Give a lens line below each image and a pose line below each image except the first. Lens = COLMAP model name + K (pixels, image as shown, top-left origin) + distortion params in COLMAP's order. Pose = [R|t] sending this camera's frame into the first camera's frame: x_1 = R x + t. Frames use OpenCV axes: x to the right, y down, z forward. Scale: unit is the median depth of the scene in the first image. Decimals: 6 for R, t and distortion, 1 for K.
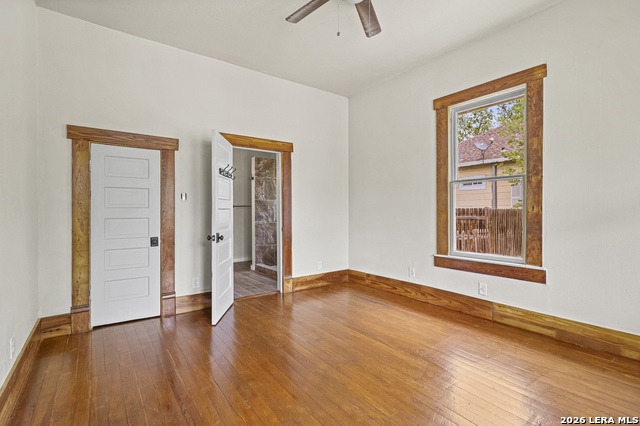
lens RADIAL K [[299.4, 0, 321.2], [0, 299.4, 214.2], [0, 0, 1]] dist [-0.000021, -0.001150]
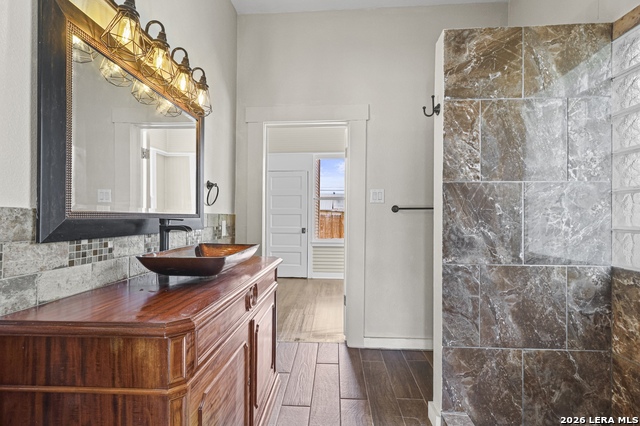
lens RADIAL K [[299.4, 0, 319.1], [0, 299.4, 215.9], [0, 0, 1]] dist [-0.000021, -0.001150]
pose [[0.775096, 0.005407, -0.631820, -0.131987], [-0.019413, 0.999695, -0.015260, -0.009130], [0.631545, 0.024094, 0.774965, 0.696969]]
